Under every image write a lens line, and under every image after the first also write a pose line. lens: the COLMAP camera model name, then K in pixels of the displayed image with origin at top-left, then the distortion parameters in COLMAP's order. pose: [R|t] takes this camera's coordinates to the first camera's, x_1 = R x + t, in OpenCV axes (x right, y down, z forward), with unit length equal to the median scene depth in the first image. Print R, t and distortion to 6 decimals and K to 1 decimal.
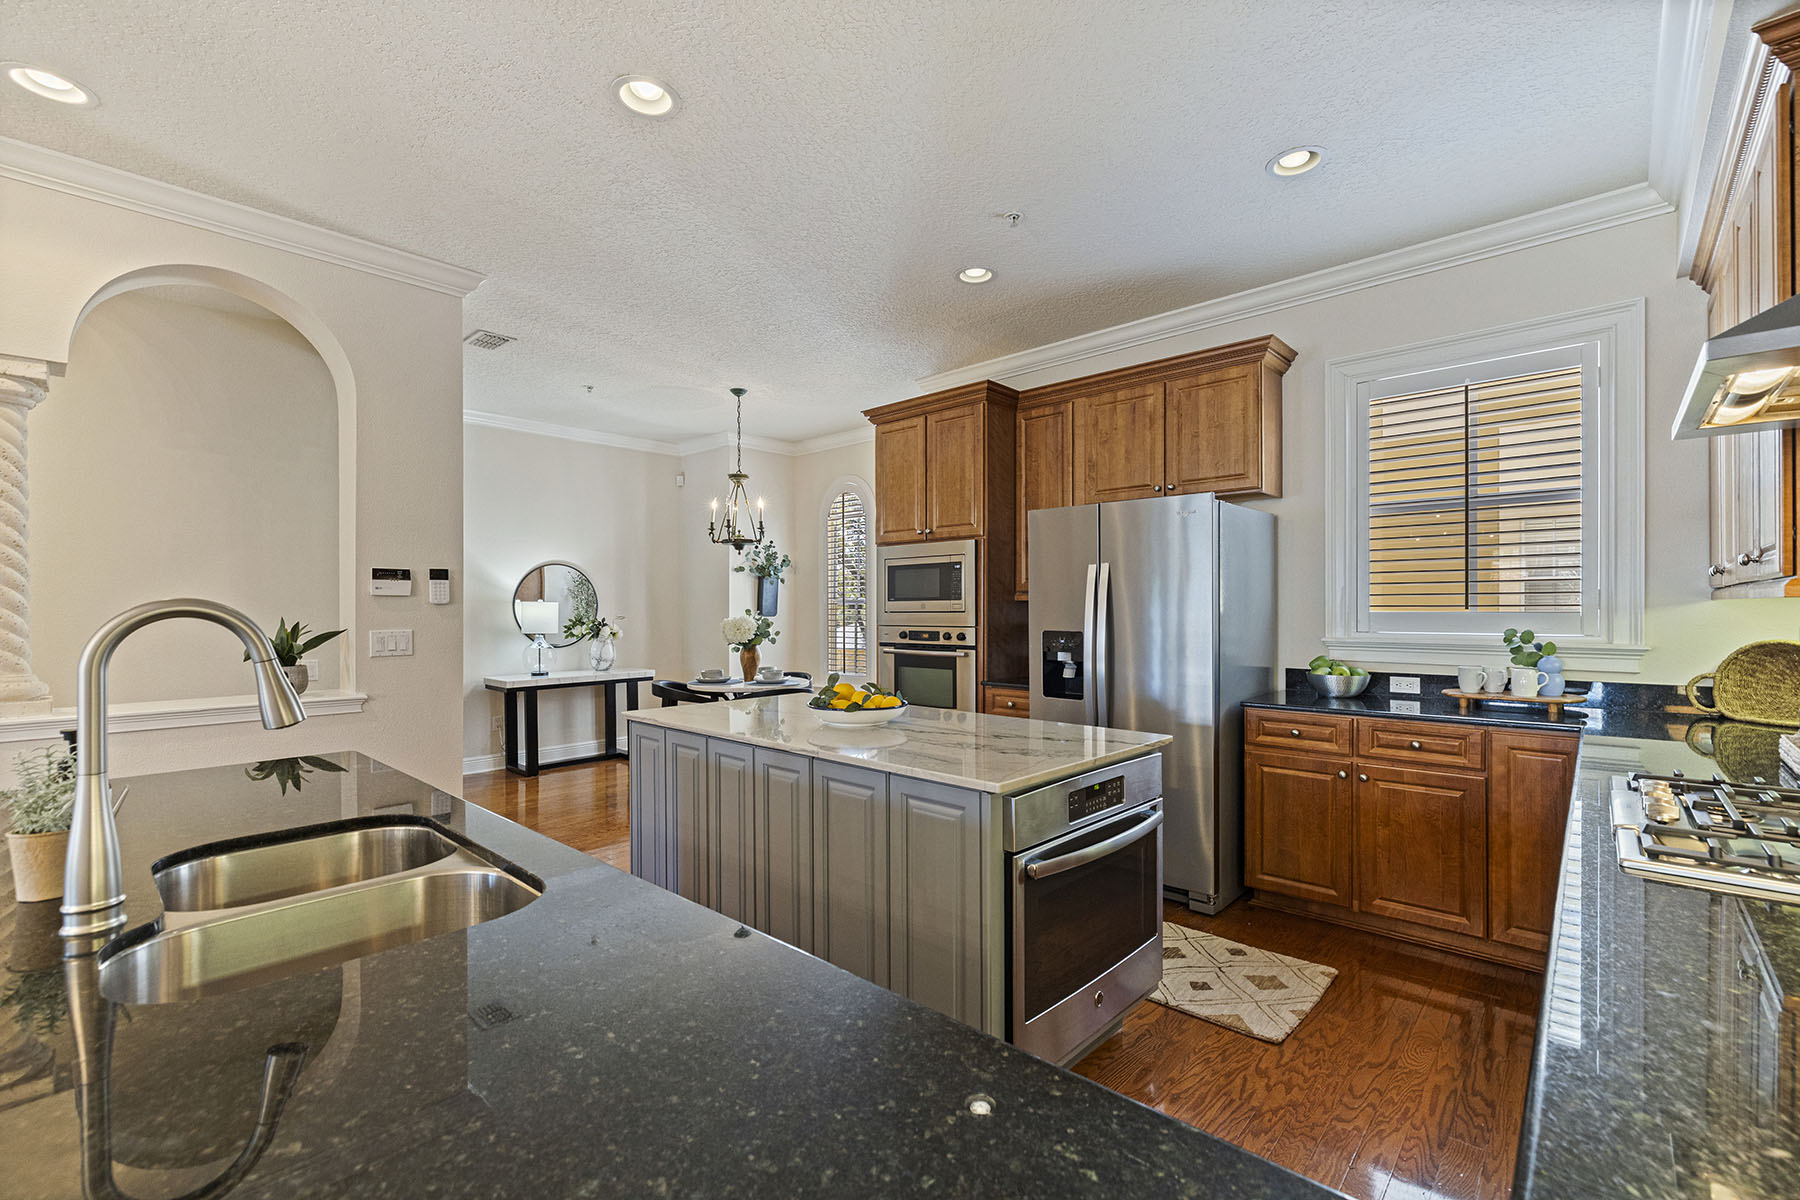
lens RADIAL K [[770.3, 0, 910.5], [0, 770.3, 613.2], [0, 0, 1]] dist [0.000103, 0.000072]
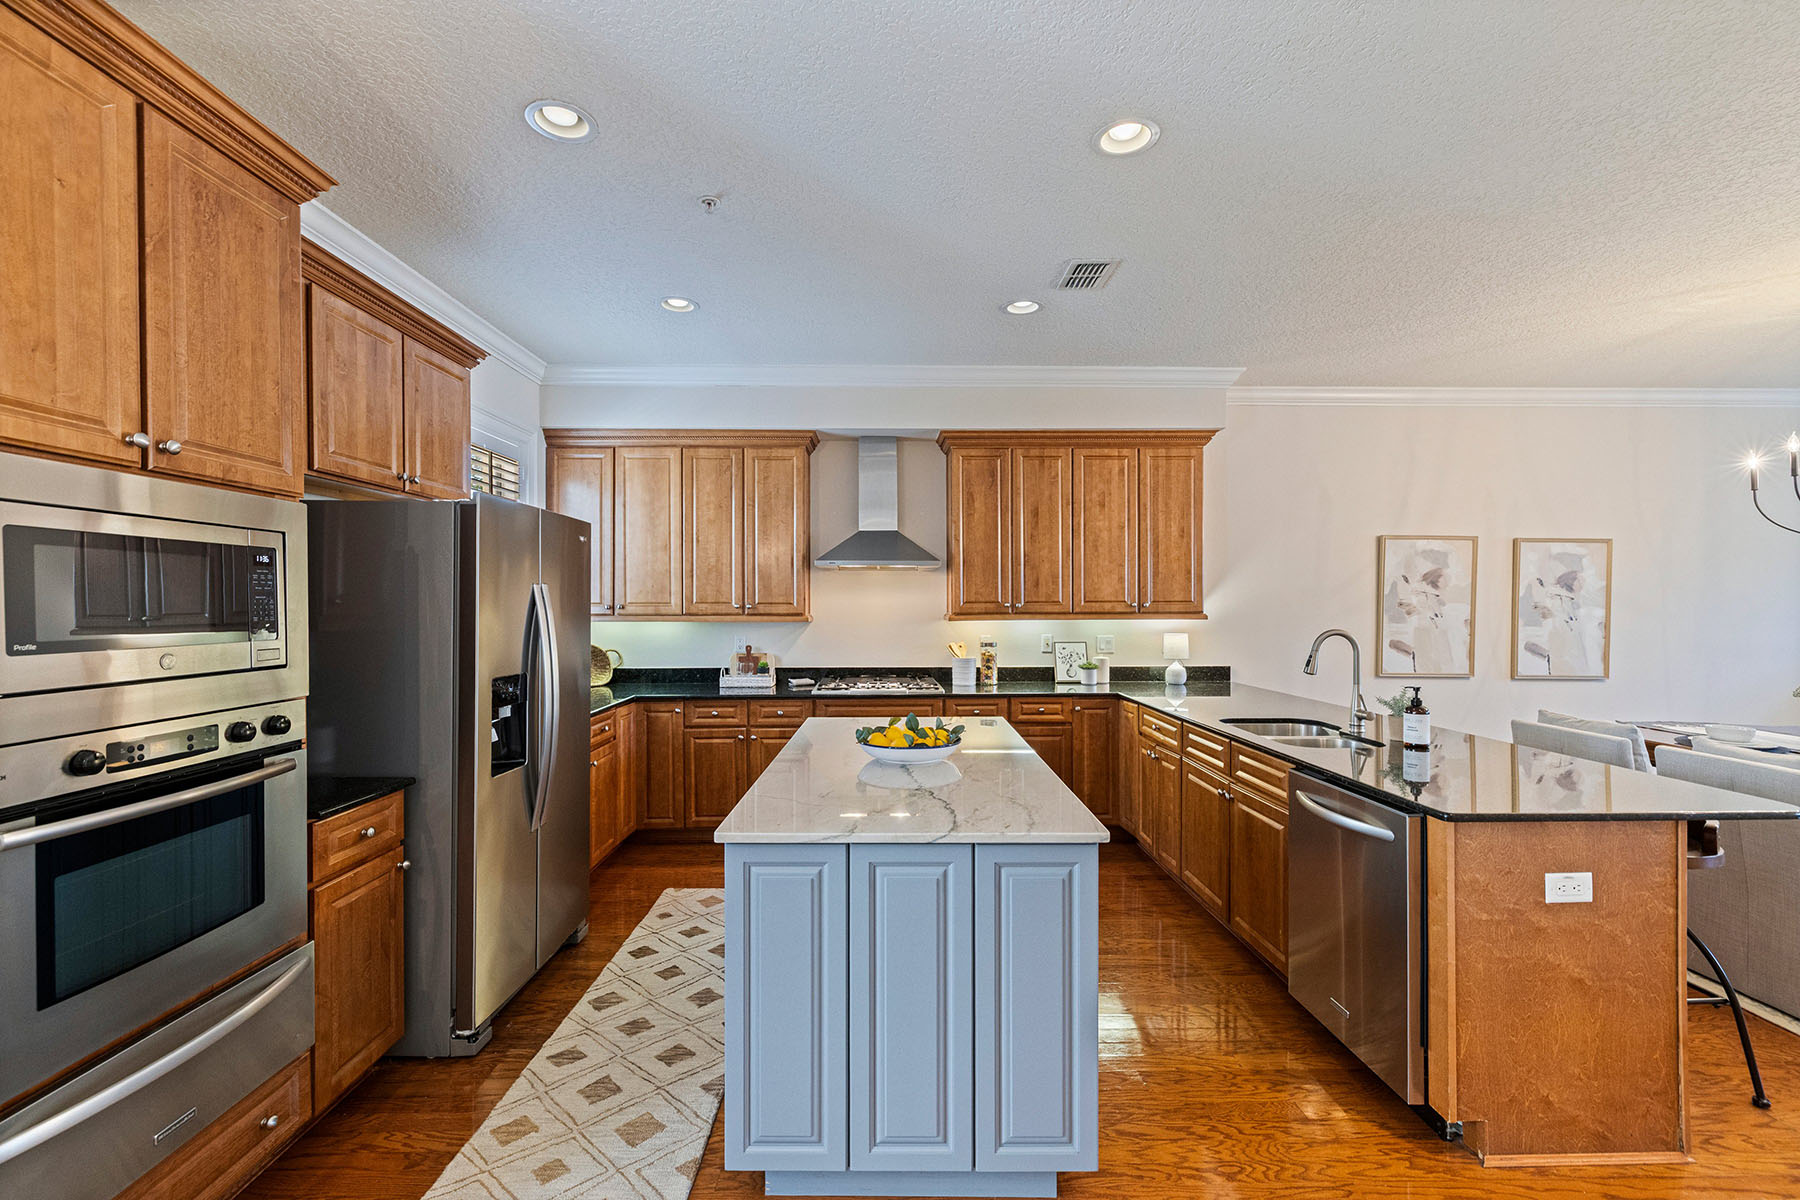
lens RADIAL K [[770.3, 0, 898.1], [0, 770.3, 608.4], [0, 0, 1]] dist [0.000103, 0.000072]
pose [[-0.686410, 0.001121, 0.727214, -0.552786], [0.009062, 0.999934, 0.007012, -0.039191], [-0.727159, 0.011403, -0.686375, 1.207379]]
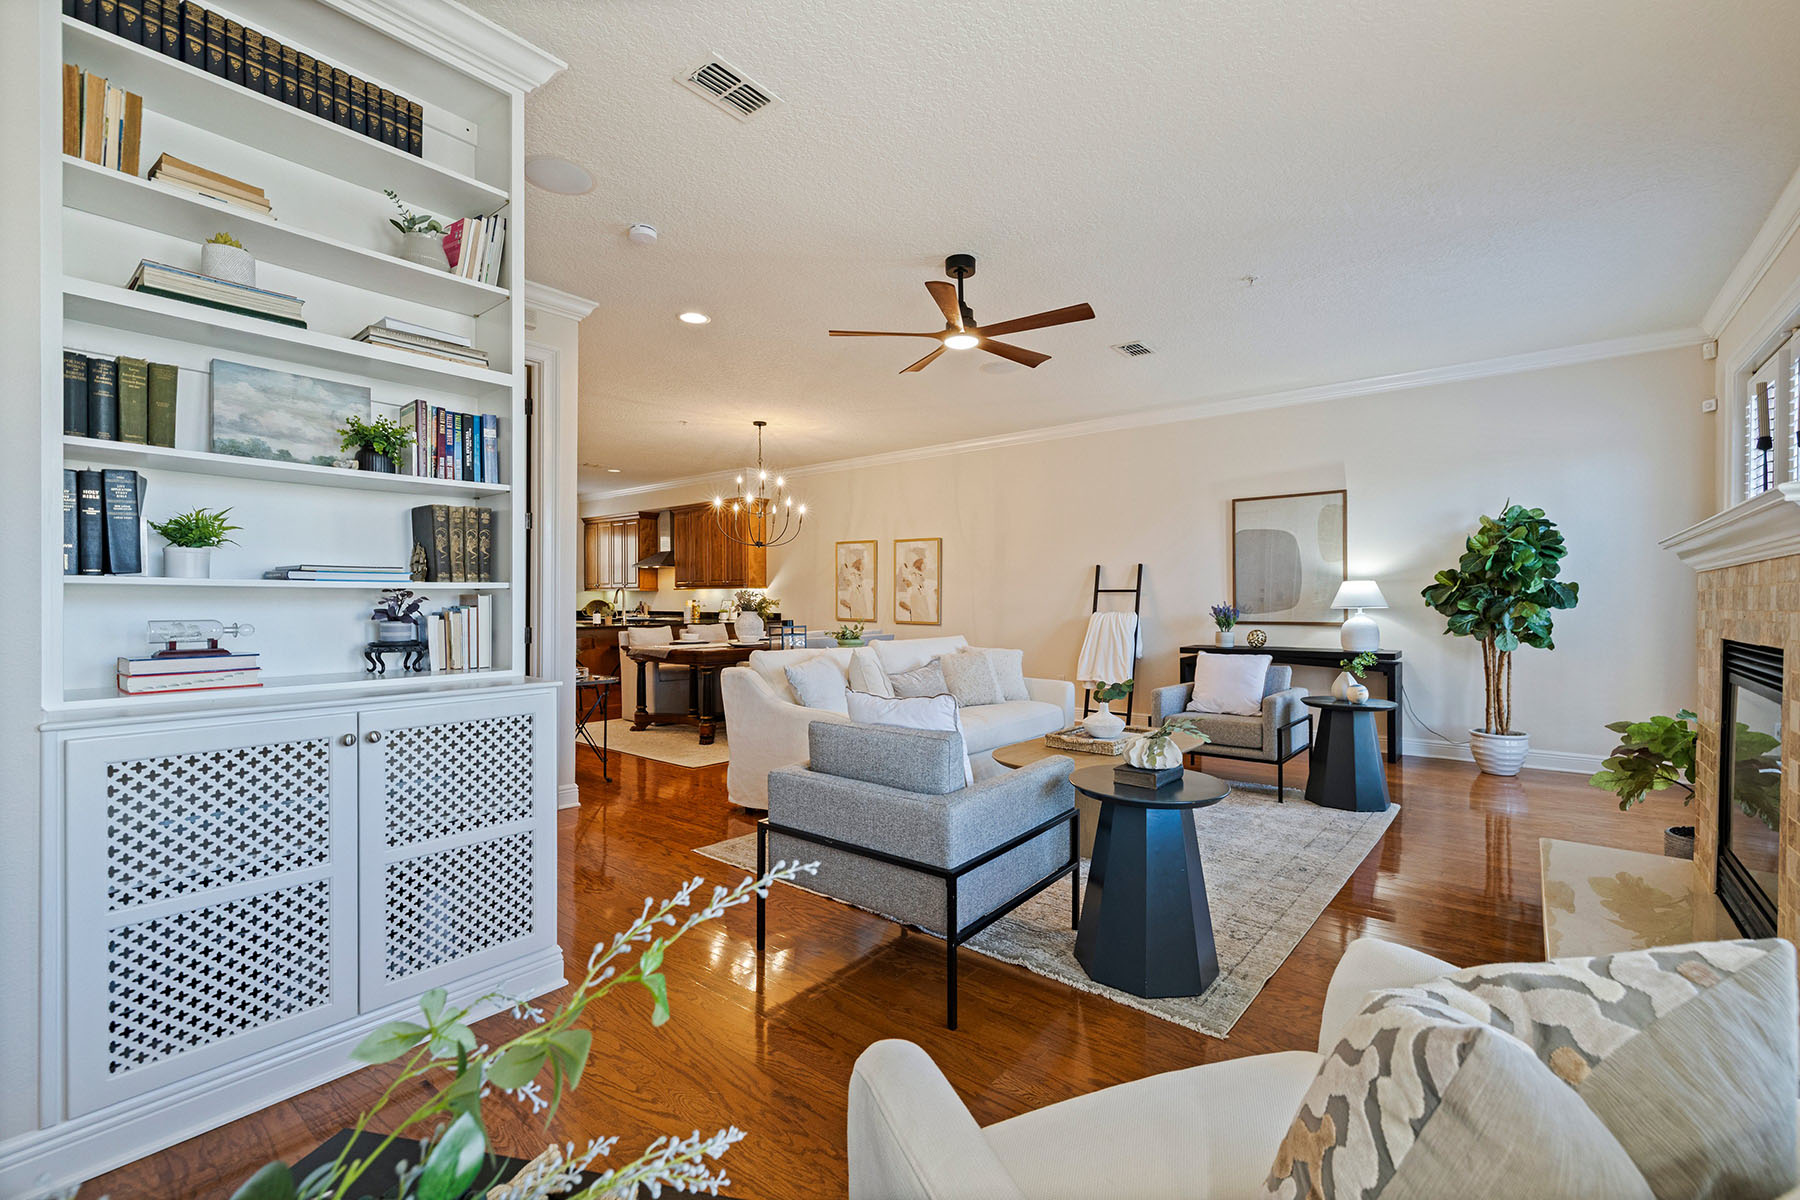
lens RADIAL K [[770.3, 0, 906.9], [0, 770.3, 600.3], [0, 0, 1]] dist [0.000103, 0.000072]
pose [[-0.055556, 0.006401, 0.998435, -2.693233], [0.005058, 0.999968, -0.006129, 0.055065], [-0.998443, 0.004709, -0.055586, -0.478488]]
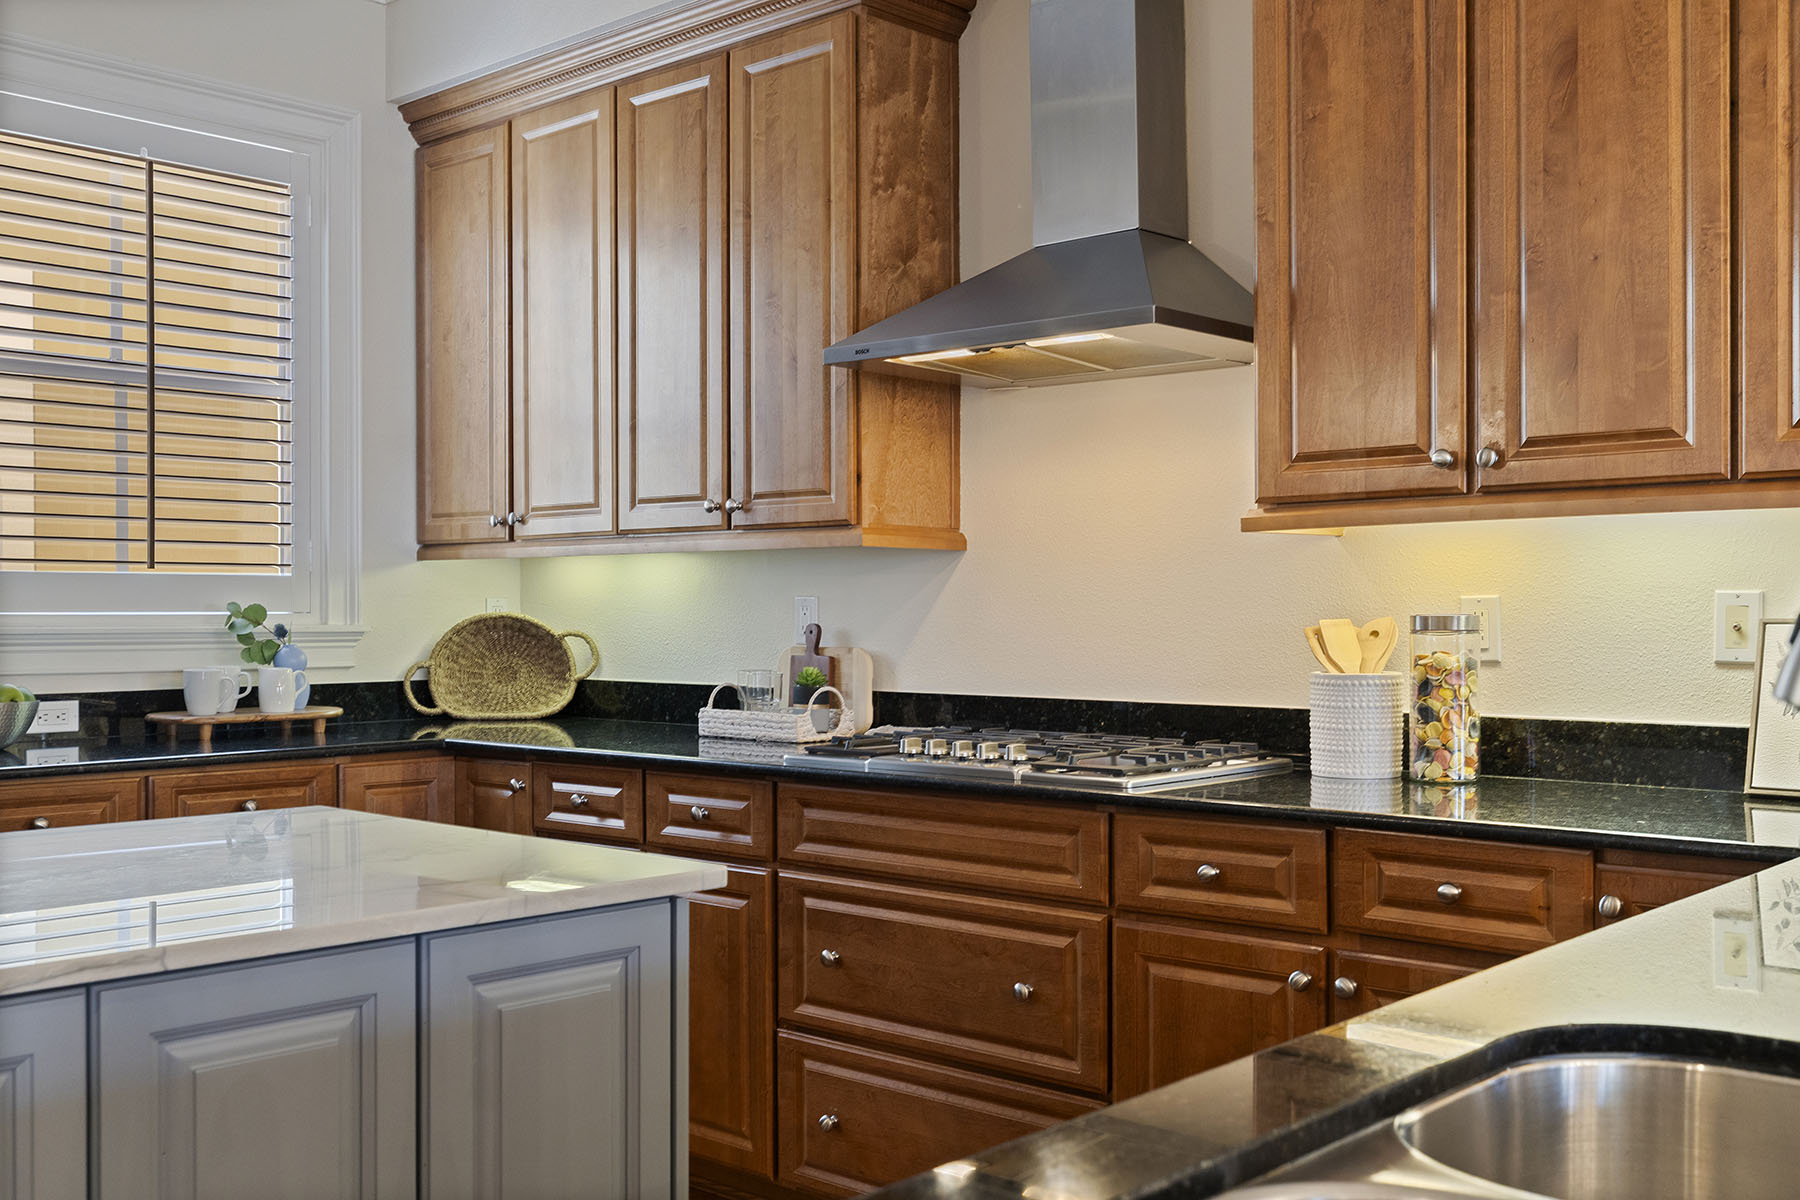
lens RADIAL K [[1742.0, 0, 888.7], [0, 1742.0, 637.7], [0, 0, 1]] dist [0.009769, 0.000000]
pose [[-0.000173, -0.011125, 0.999938, -0.461926], [0.007694, 0.999909, 0.011126, 0.030200], [-0.999970, 0.007695, -0.000088, 0.416545]]
